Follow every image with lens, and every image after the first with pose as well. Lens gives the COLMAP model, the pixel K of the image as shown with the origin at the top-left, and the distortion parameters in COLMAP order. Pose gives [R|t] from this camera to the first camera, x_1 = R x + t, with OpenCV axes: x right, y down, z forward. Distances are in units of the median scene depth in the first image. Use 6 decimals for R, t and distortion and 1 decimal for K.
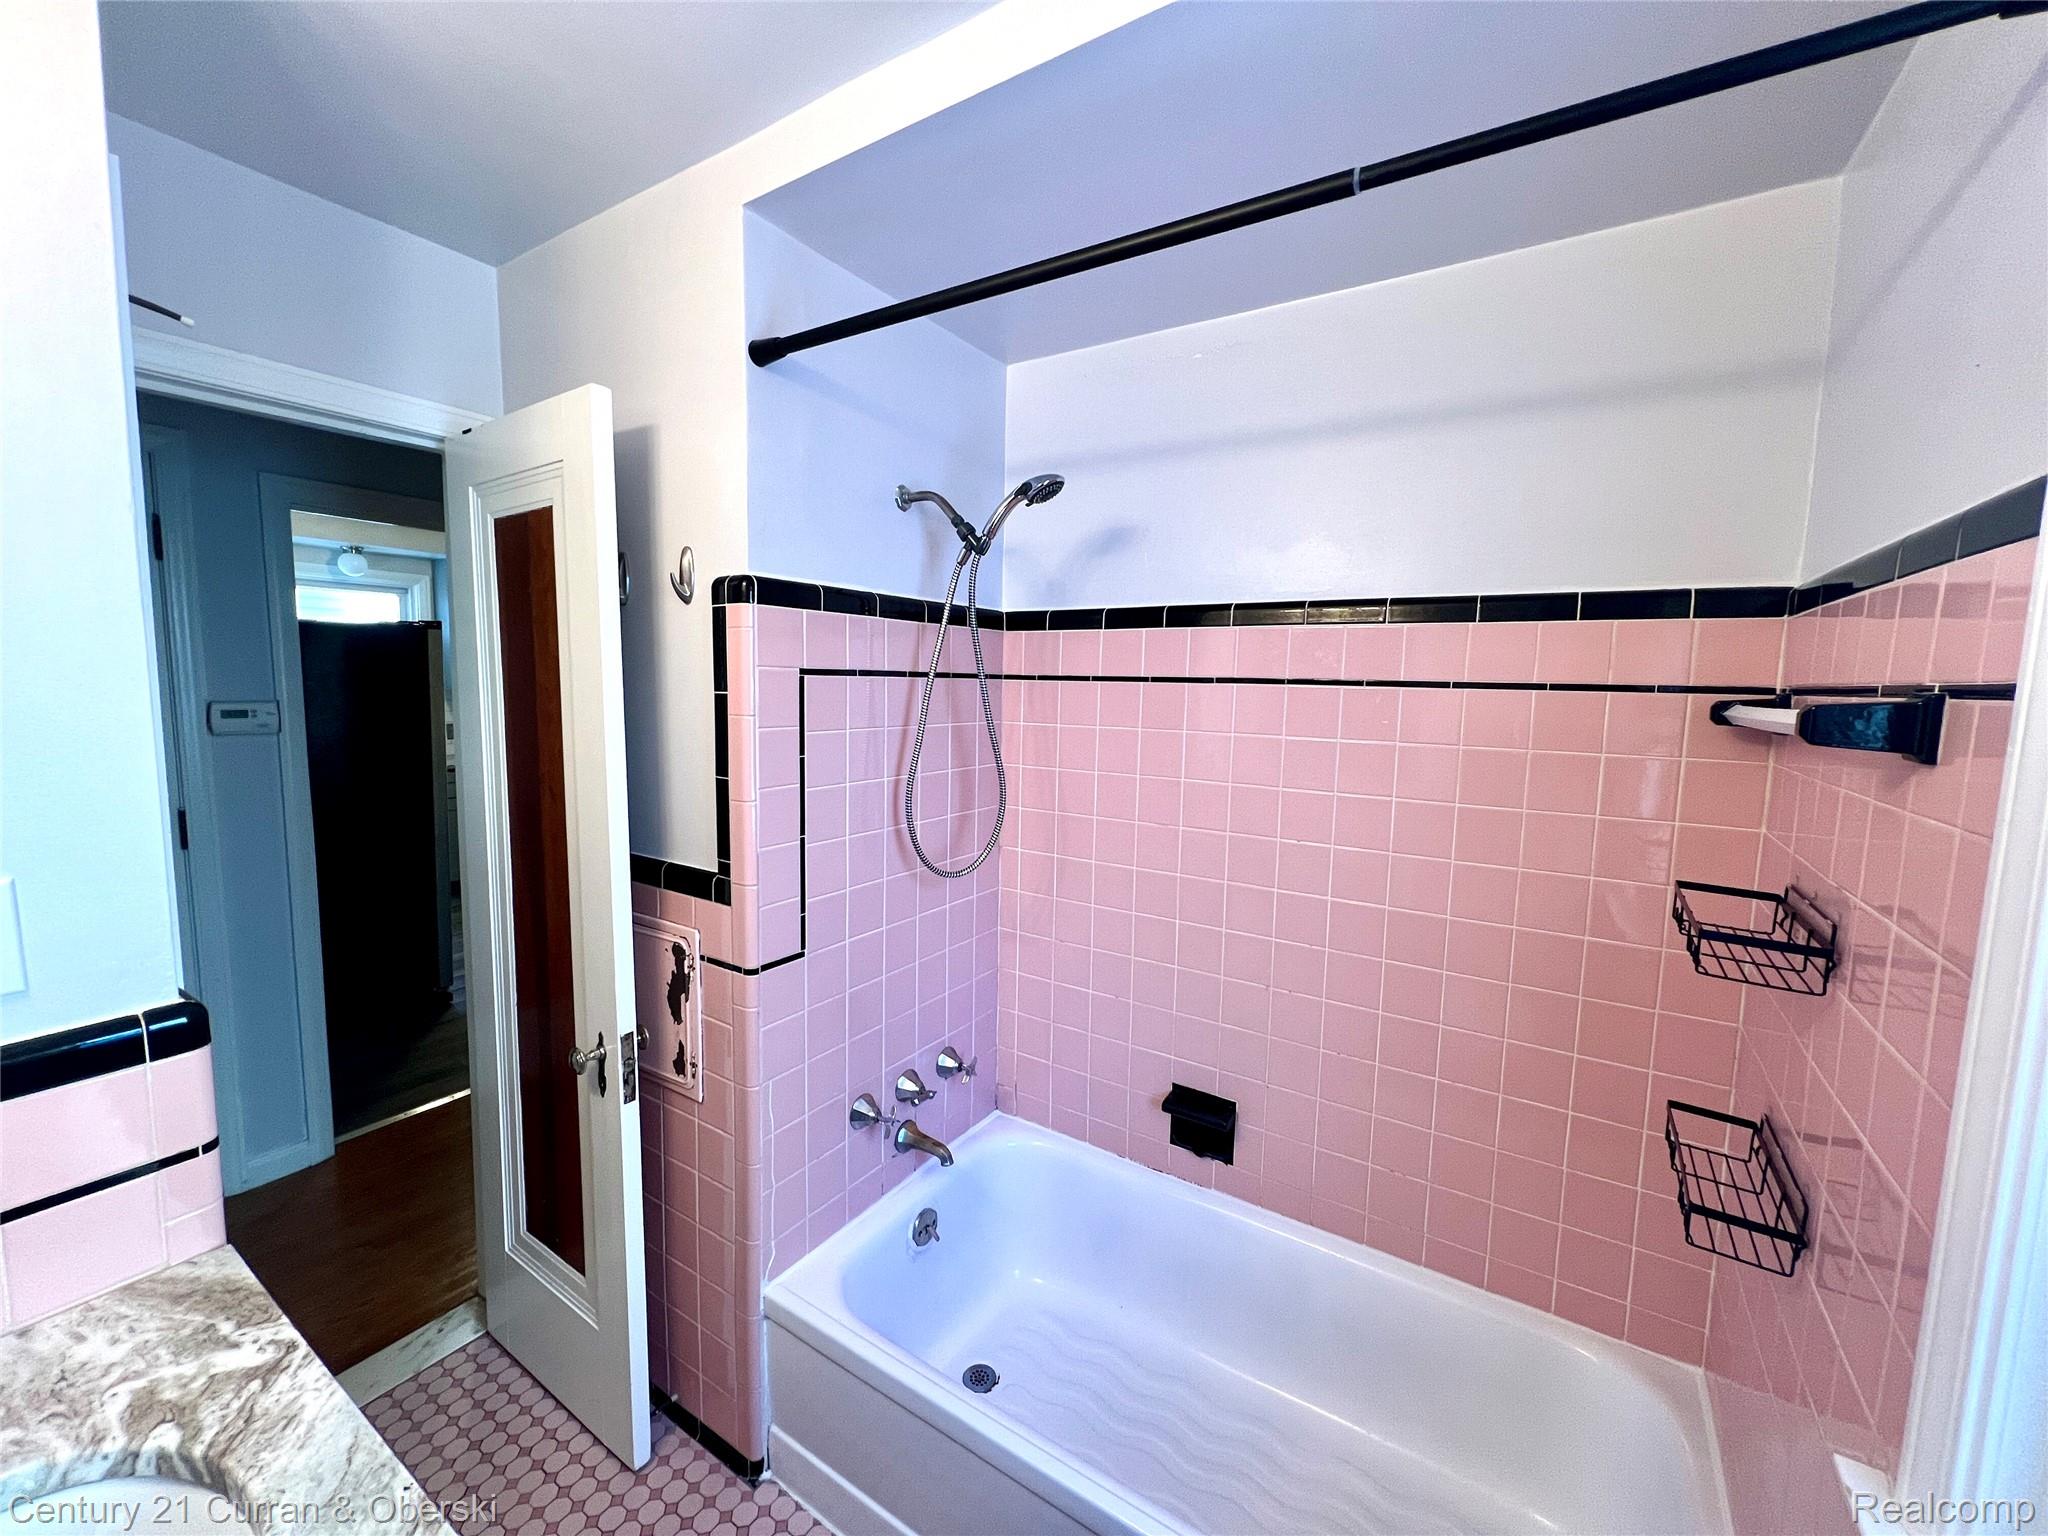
lens RADIAL K [[812.7, 0, 1023.4], [0, 812.7, 765.3], [0, 0, 1]] dist [-0.000120, 0.000301]
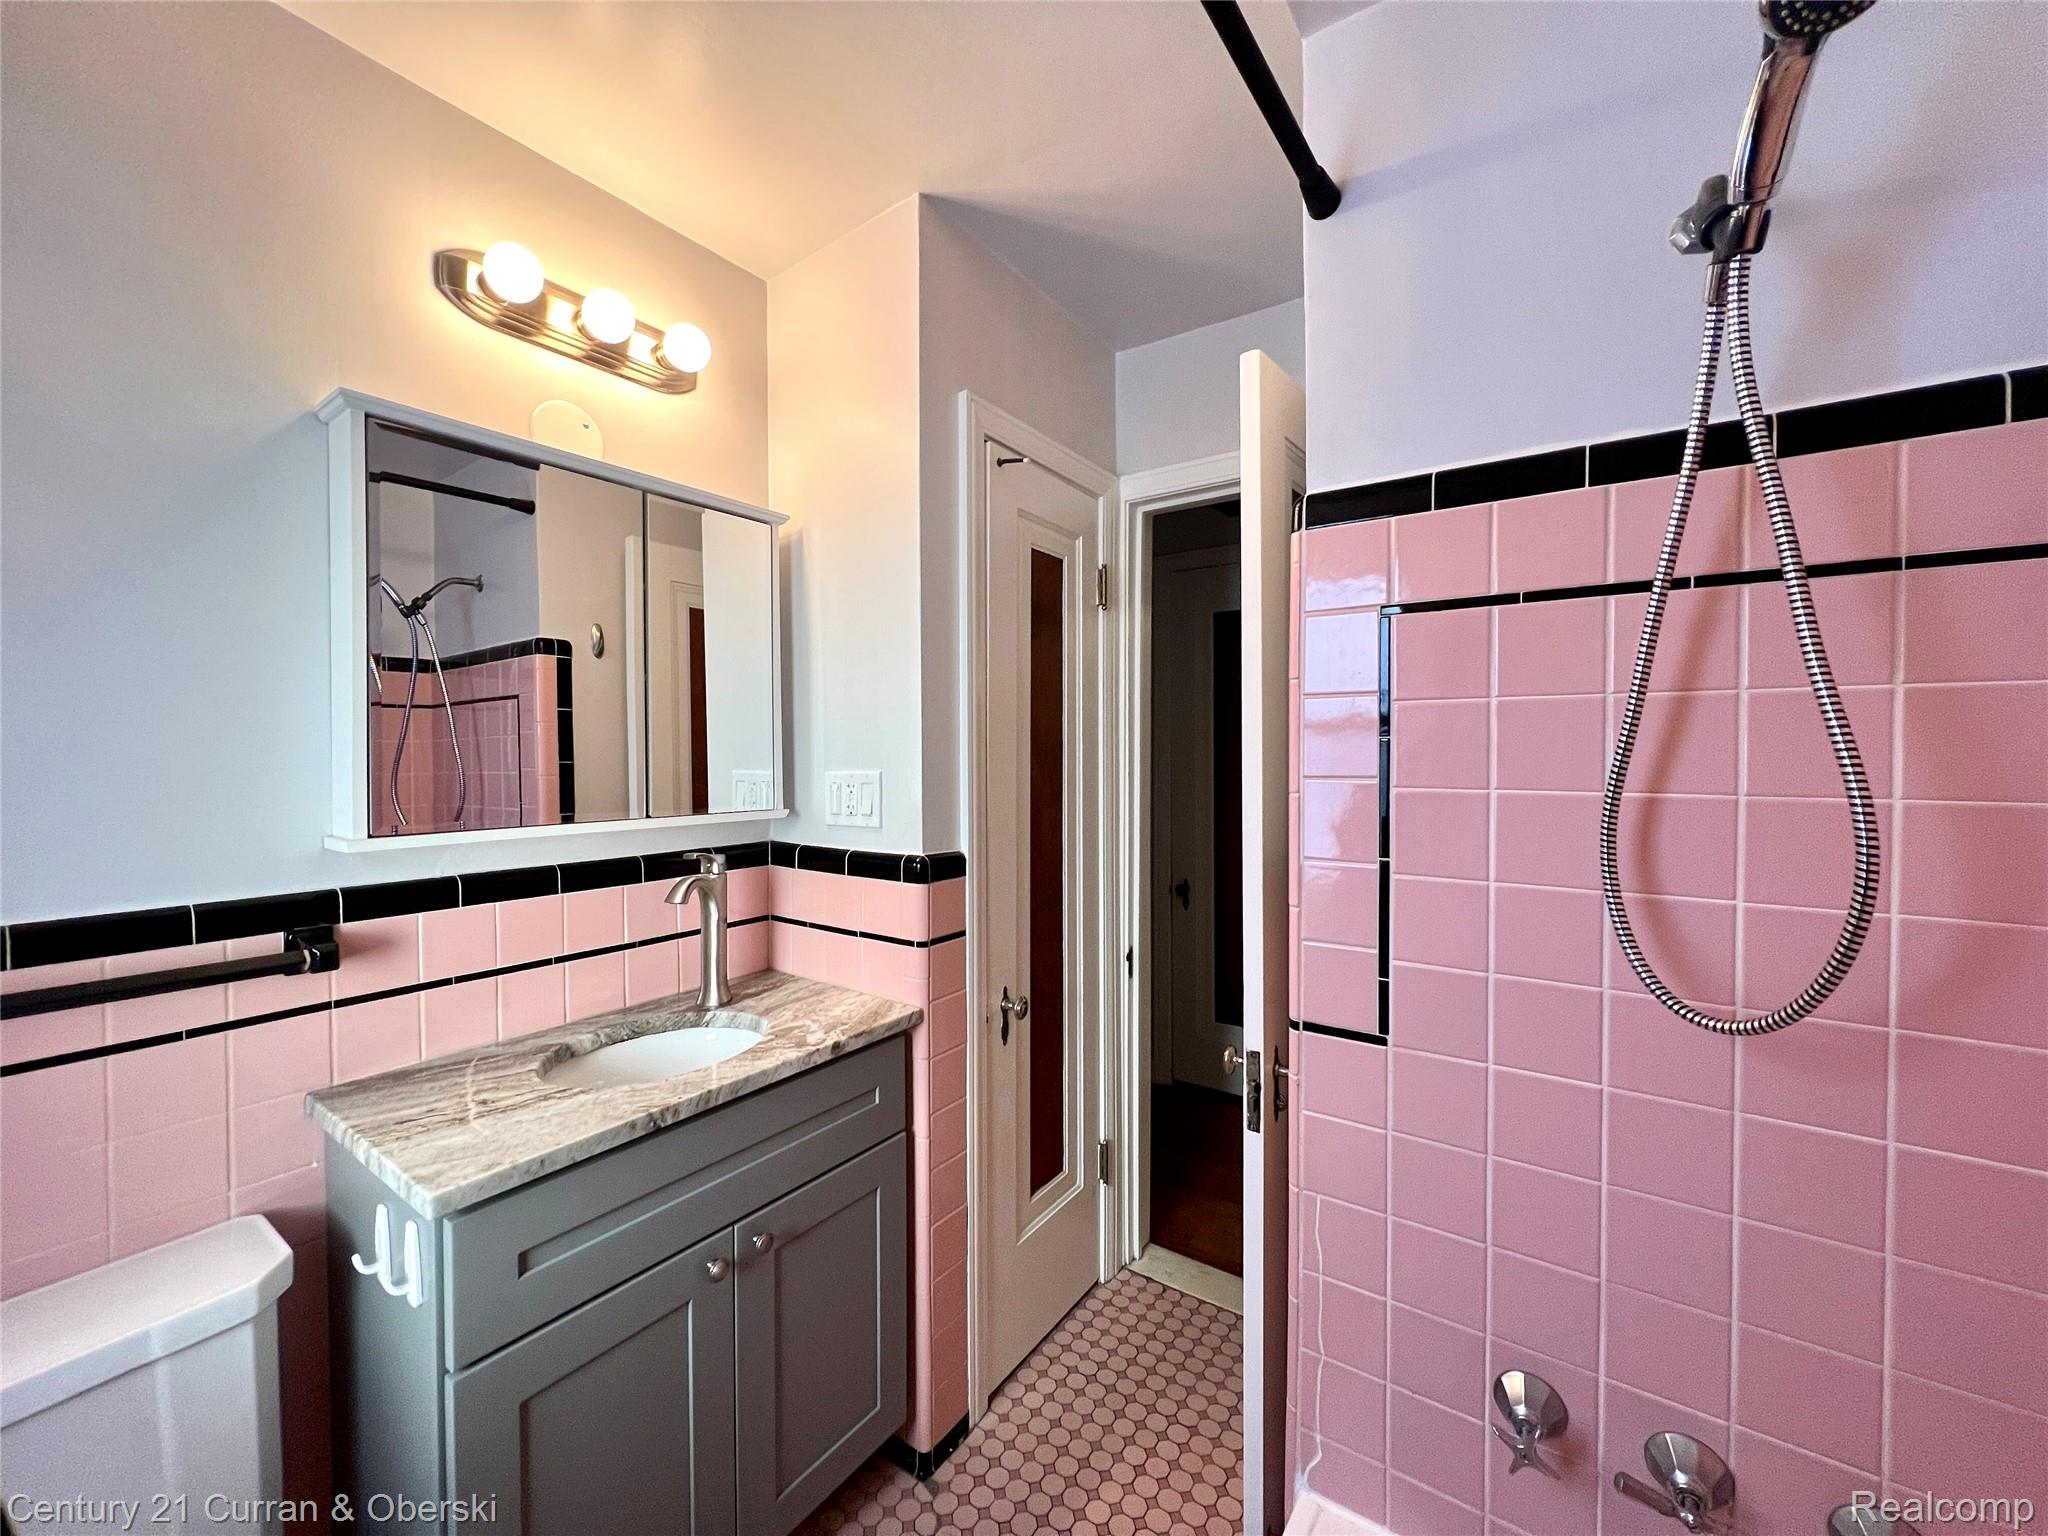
lens RADIAL K [[812.7, 0, 1026.5], [0, 812.7, 758.2], [0, 0, 1]] dist [-0.000120, 0.000301]
pose [[-0.009701, -0.005627, -0.999937, 0.407449], [-0.112282, 0.993666, -0.004503, 0.038924], [0.993629, 0.112231, -0.010271, 0.701102]]
